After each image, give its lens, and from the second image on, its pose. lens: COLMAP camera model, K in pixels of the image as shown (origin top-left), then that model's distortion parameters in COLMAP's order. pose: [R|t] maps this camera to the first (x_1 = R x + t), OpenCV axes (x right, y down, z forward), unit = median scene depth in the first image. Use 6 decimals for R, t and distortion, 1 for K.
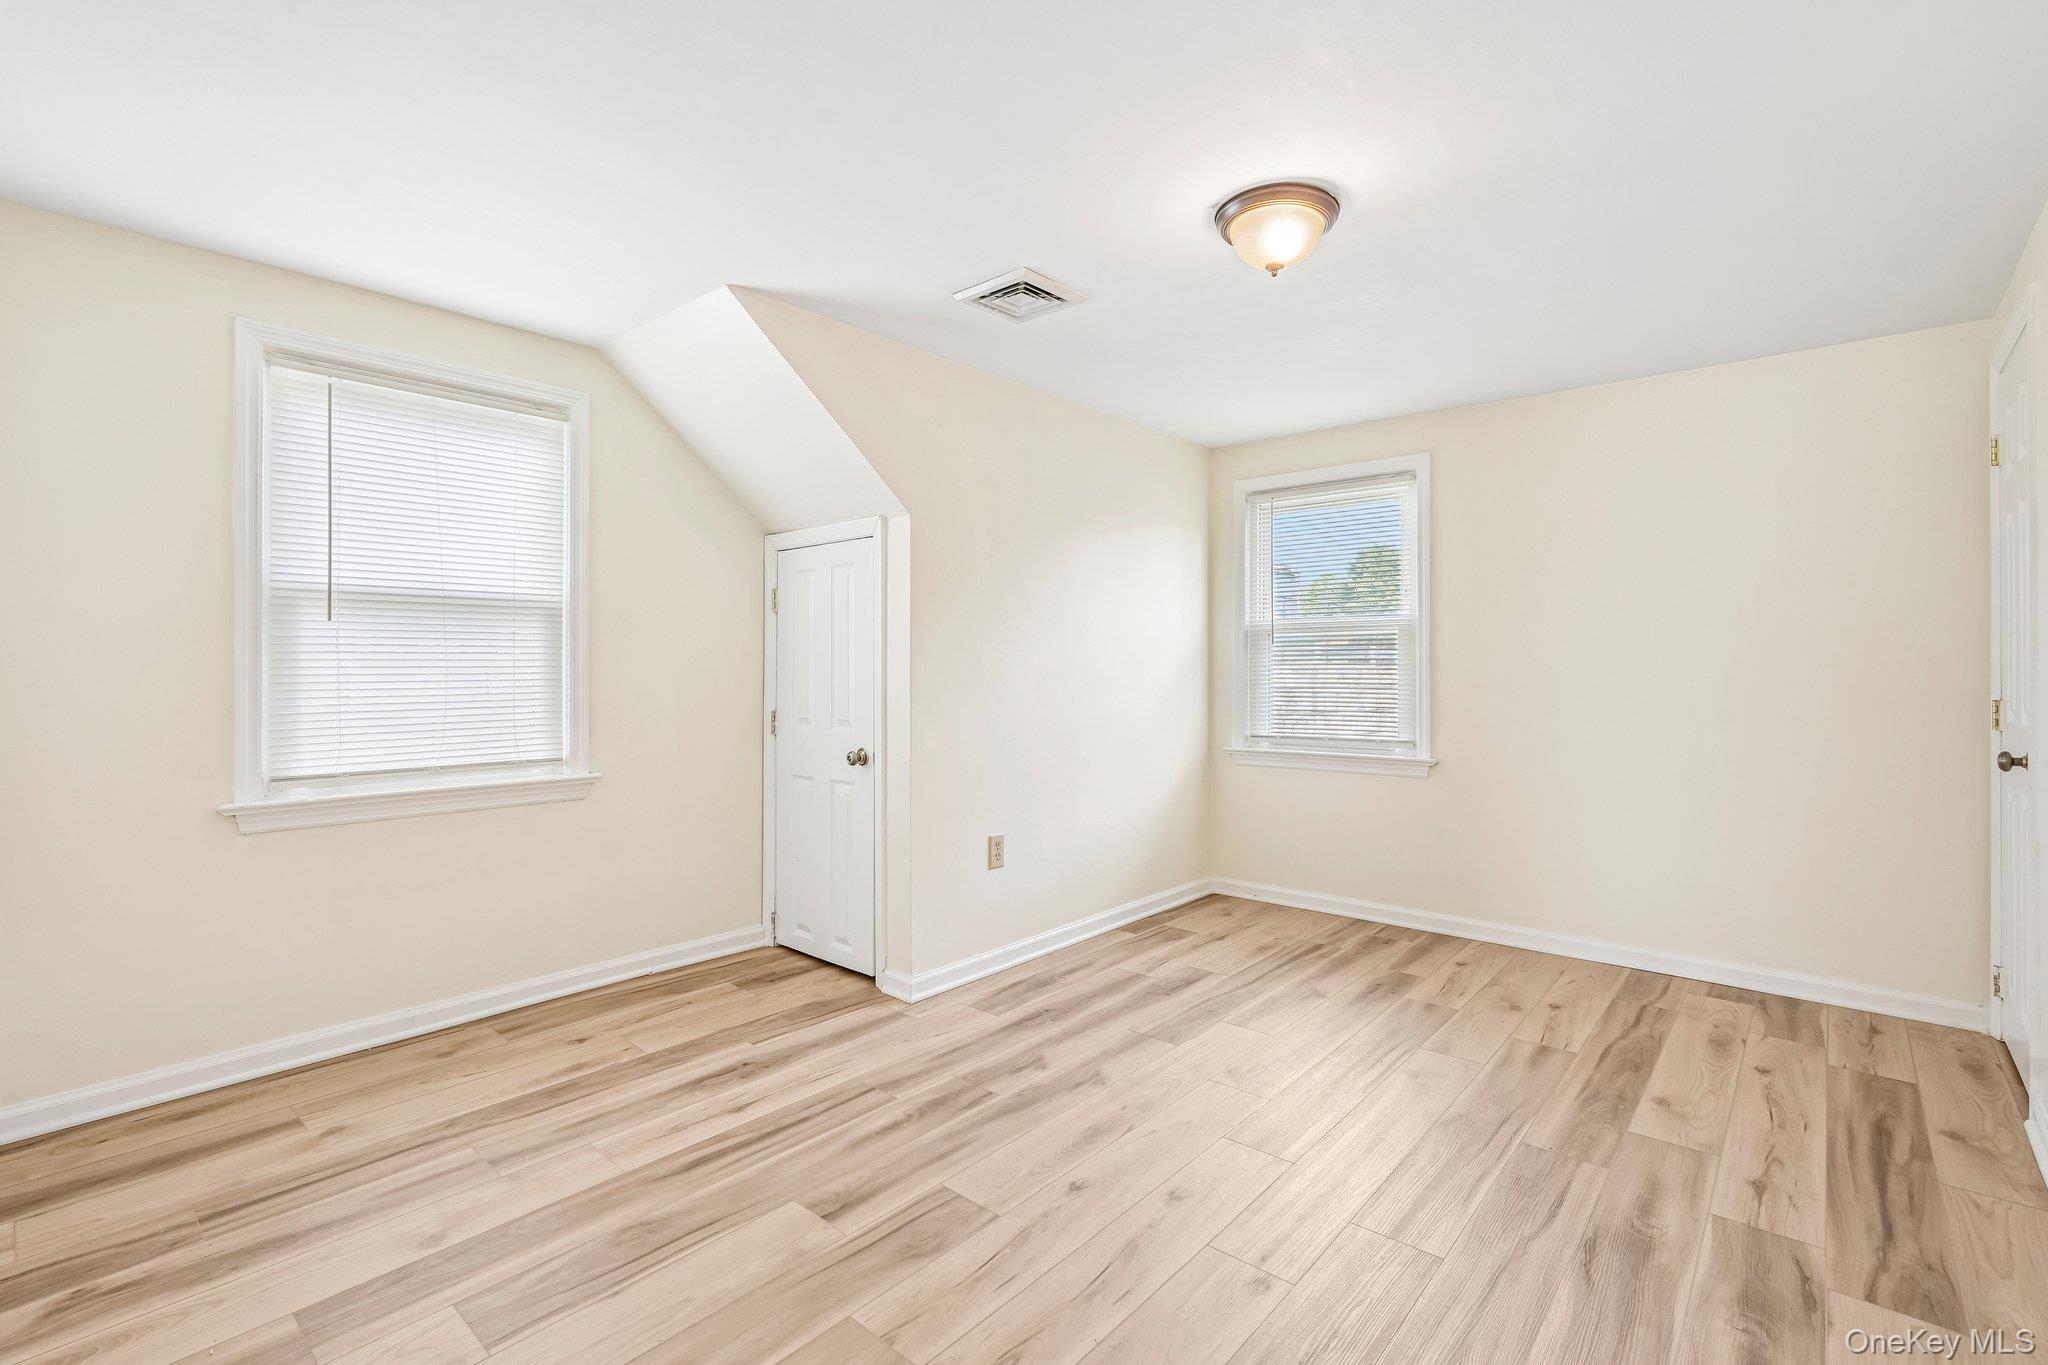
lens RADIAL K [[909.5, 0, 1024.0], [0, 909.5, 682.5], [0, 0, 1]] dist [-0.013432, 0.009483]
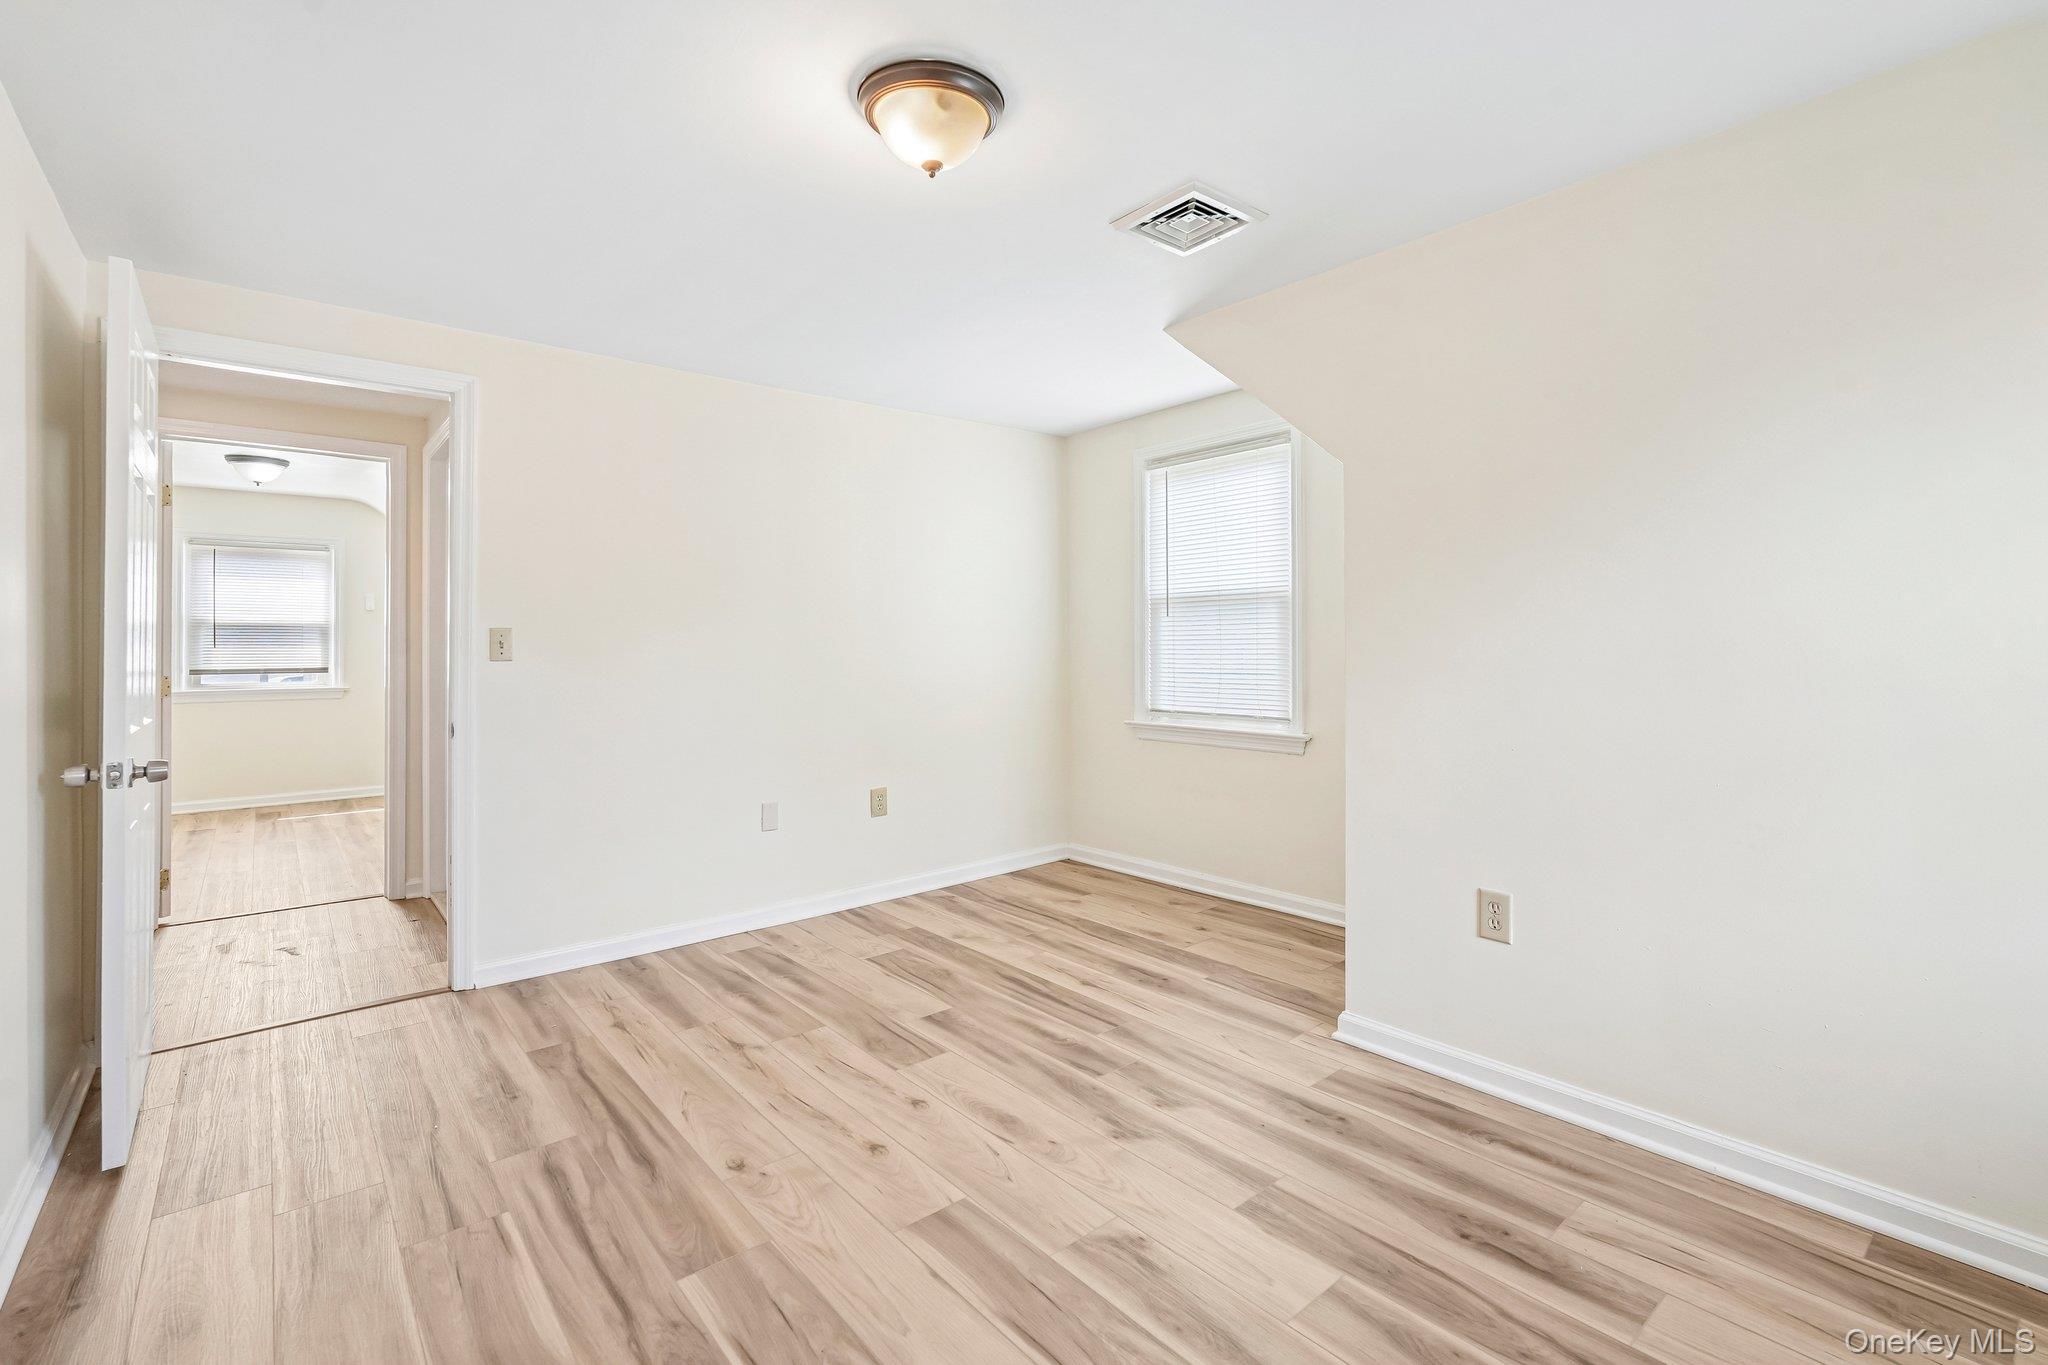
lens RADIAL K [[891.2, 0, 1028.6], [0, 891.2, 648.3], [0, 0, 1]] dist [-0.001213, 0.000293]
pose [[-0.125508, 0.004121, -0.992084, 0.895002], [-0.007007, 0.999963, 0.005041, -0.017649], [0.992068, 0.007584, -0.125475, 0.991767]]
